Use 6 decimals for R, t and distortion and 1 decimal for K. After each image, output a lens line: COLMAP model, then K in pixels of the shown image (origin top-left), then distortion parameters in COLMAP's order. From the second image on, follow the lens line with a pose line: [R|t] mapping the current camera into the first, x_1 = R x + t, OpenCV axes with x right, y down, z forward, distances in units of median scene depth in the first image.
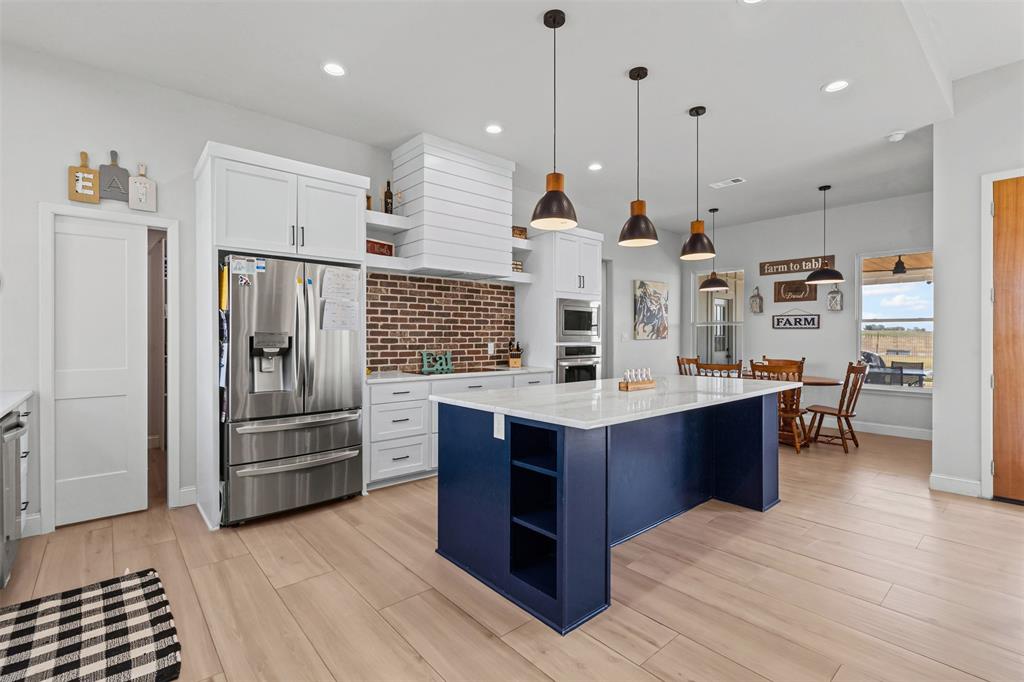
lens RADIAL K [[472.2, 0, 509.9], [0, 472.2, 339.4], [0, 0, 1]] dist [0.000078, -0.000651]
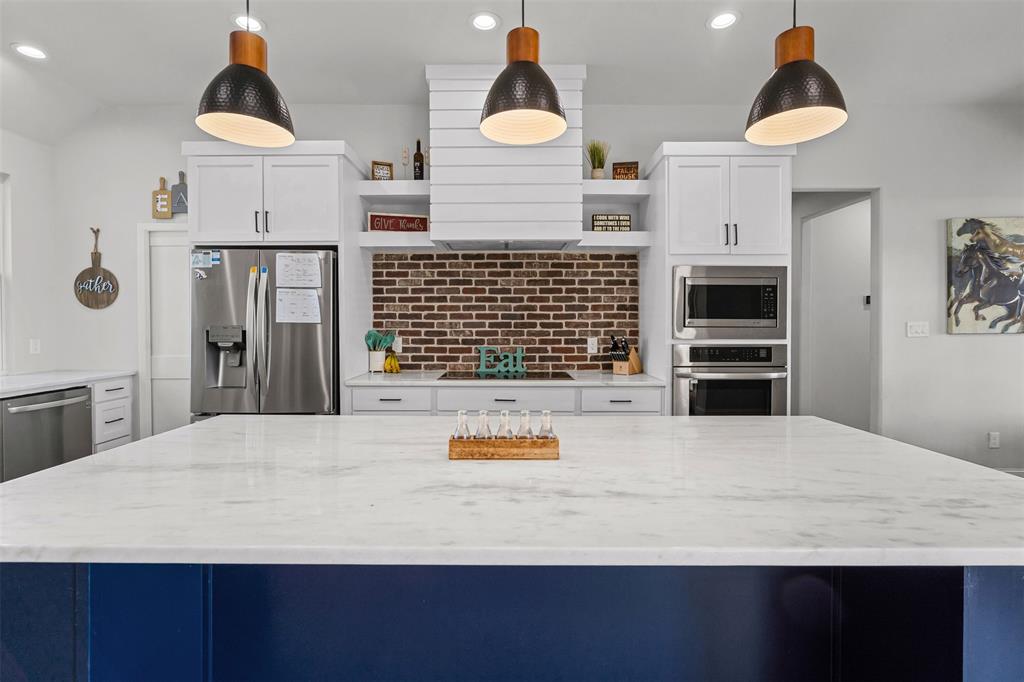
lens RADIAL K [[472.2, 0, 507.2], [0, 472.2, 325.5], [0, 0, 1]] dist [0.000078, -0.000651]
pose [[0.747709, 0.004364, -0.664012, 0.396266], [-0.002768, 0.999990, 0.003455, -0.014704], [0.664021, -0.000745, 0.747714, 0.468887]]
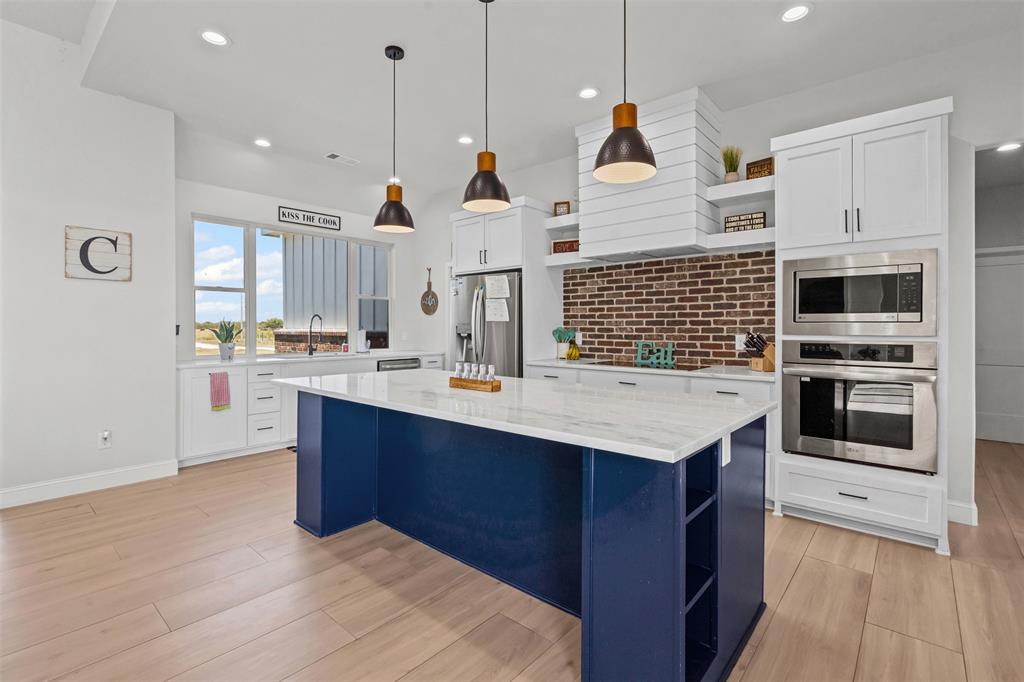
lens RADIAL K [[472.2, 0, 502.8], [0, 472.2, 331.9], [0, 0, 1]] dist [0.000078, -0.000651]
pose [[0.119648, 0.009210, -0.992774, 0.756331], [-0.005055, 0.999950, 0.008667, -0.000812], [0.992803, 0.003982, 0.119689, 0.662890]]
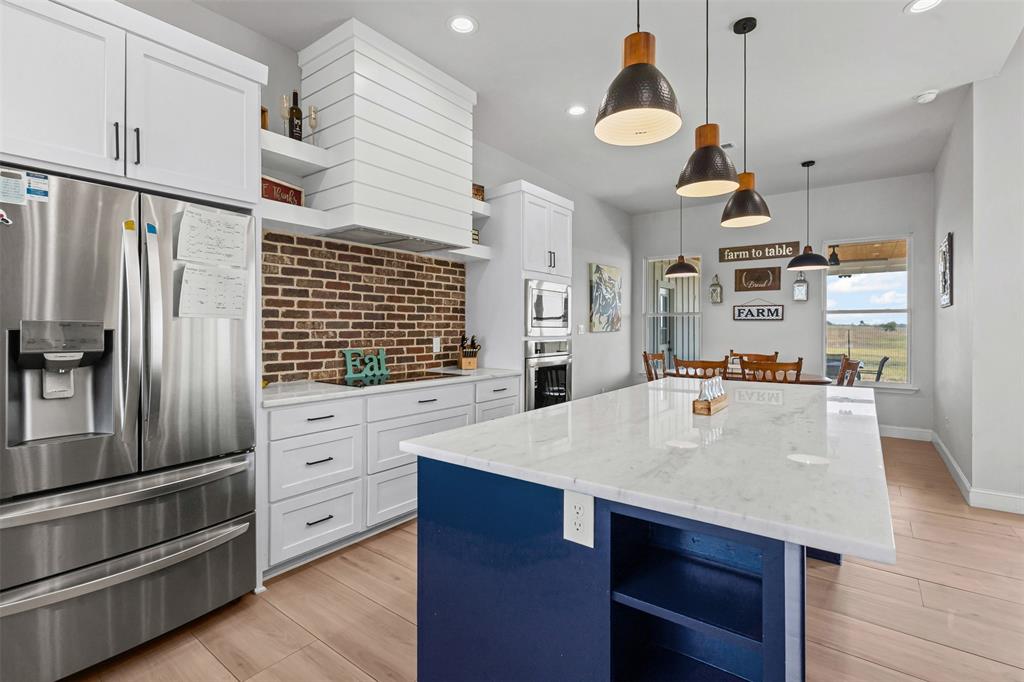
lens RADIAL K [[472.2, 0, 503.1], [0, 472.2, 333.3], [0, 0, 1]] dist [0.000078, -0.000651]
pose [[0.981051, -0.001275, 0.193746, -0.098062], [0.000147, 0.999983, 0.005834, -0.004023], [-0.193750, -0.005695, 0.981034, 0.288546]]
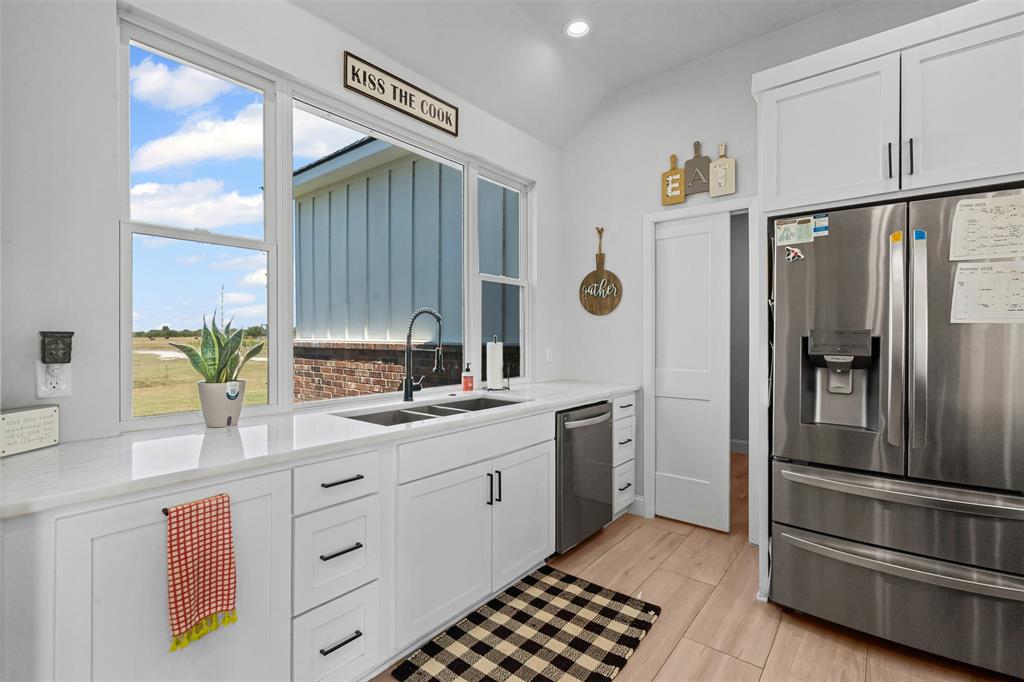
lens RADIAL K [[472.2, 0, 500.4], [0, 472.2, 336.2], [0, 0, 1]] dist [0.000078, -0.000651]
pose [[0.158593, -0.002661, -0.987340, 0.024621], [-0.005591, 0.999978, -0.003593, -0.001666], [0.987328, 0.006090, 0.158575, 0.328699]]
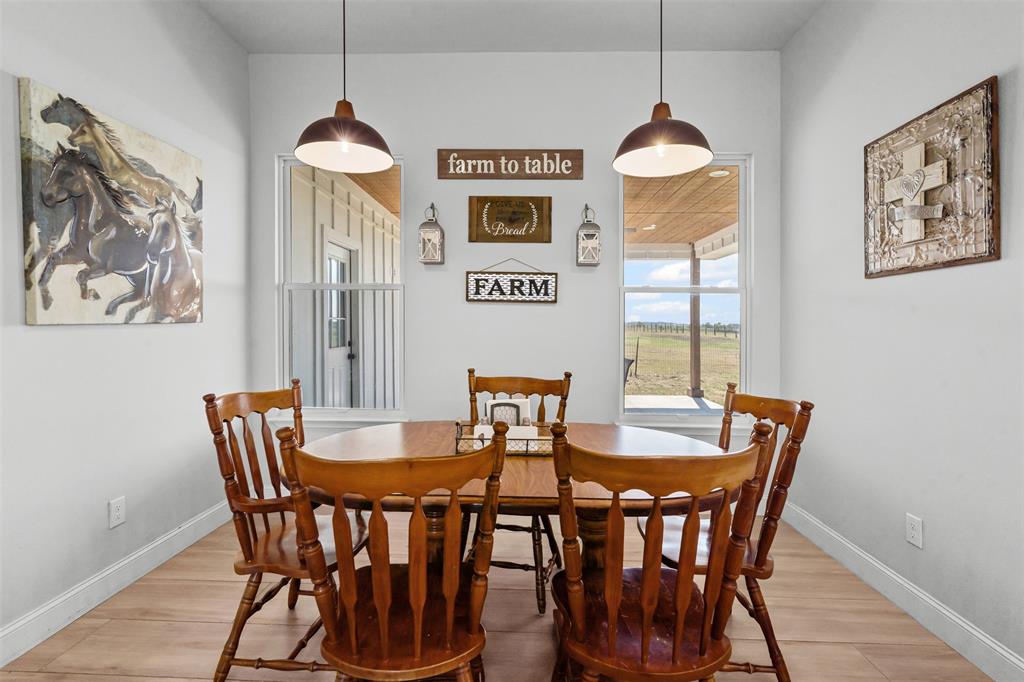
lens RADIAL K [[472.2, 0, 510.4], [0, 472.2, 336.1], [0, 0, 1]] dist [0.000078, -0.000651]
pose [[0.688484, -0.013534, 0.725125, 0.417171], [-0.005110, 0.999710, 0.023512, -0.001736], [-0.725234, -0.019893, 0.688215, 1.048352]]
